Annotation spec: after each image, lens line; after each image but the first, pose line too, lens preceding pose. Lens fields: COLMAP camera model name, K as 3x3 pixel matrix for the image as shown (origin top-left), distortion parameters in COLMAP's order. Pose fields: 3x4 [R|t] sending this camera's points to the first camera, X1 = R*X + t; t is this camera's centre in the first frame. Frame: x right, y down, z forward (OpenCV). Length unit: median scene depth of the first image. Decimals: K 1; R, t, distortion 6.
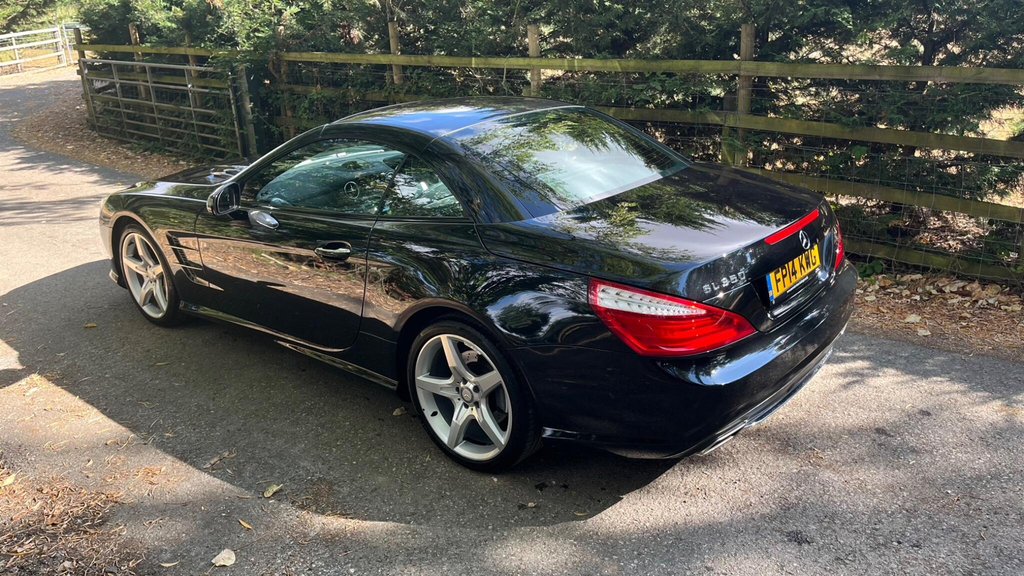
lens RADIAL K [[775.8, 0, 518.9], [0, 775.8, 289.8], [0, 0, 1]] dist [0.060848, -0.094293]
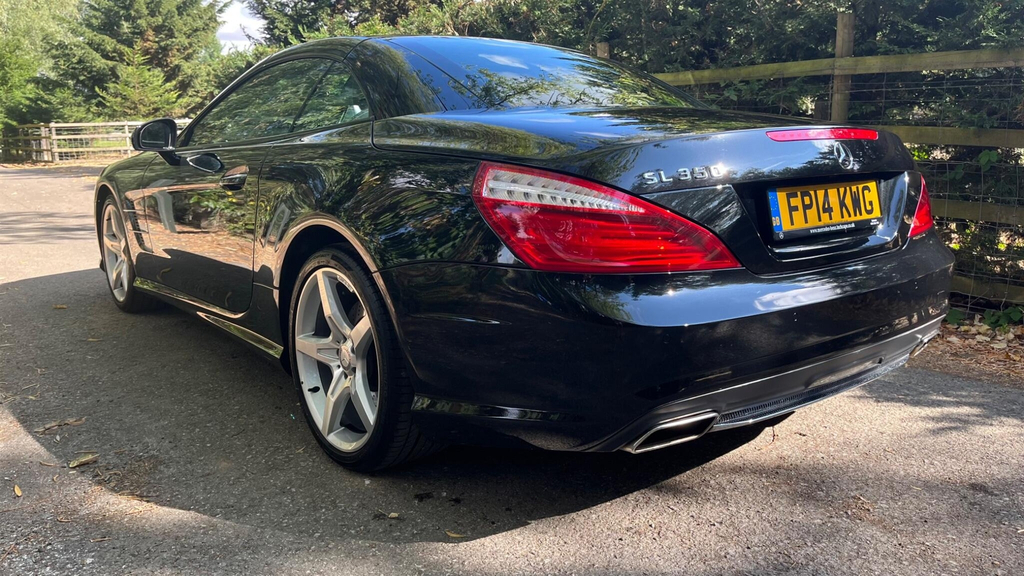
lens RADIAL K [[775.8, 0, 508.2], [0, 775.8, 292.1], [0, 0, 1]] dist [0.060848, -0.094293]
pose [[0.978251, 0.070510, -0.195073, 0.176479], [-0.098698, 0.985393, -0.138777, 0.129871], [0.182439, 0.155012, 0.970921, 0.256373]]
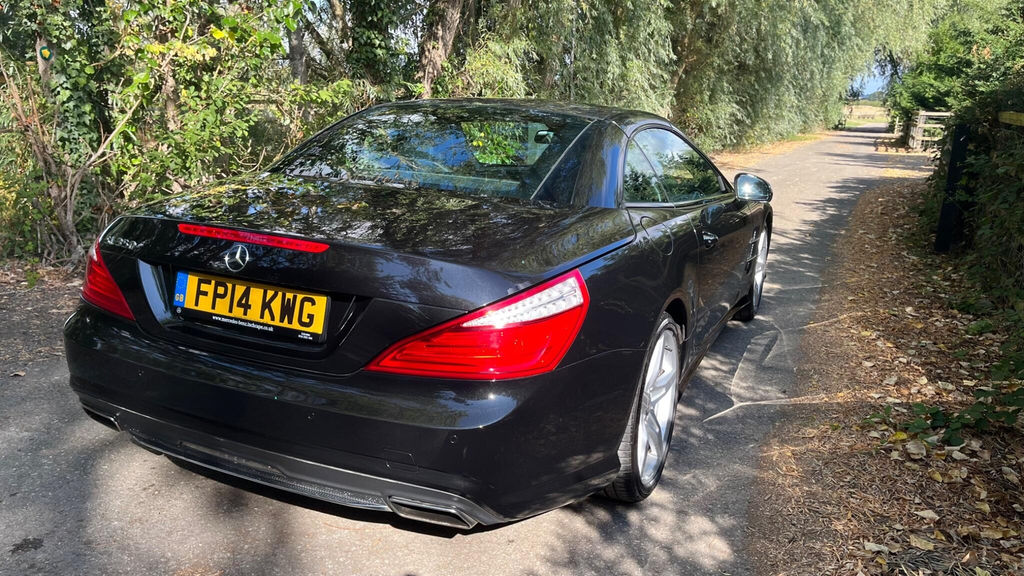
lens RADIAL K [[775.8, 0, 504.5], [0, 775.8, 293.3], [0, 0, 1]] dist [0.060848, -0.094293]
pose [[0.237605, 0.282056, -0.929510, 0.833343], [-0.379597, 0.907783, 0.178428, -0.193261], [0.894120, 0.310444, 0.322761, 0.775208]]
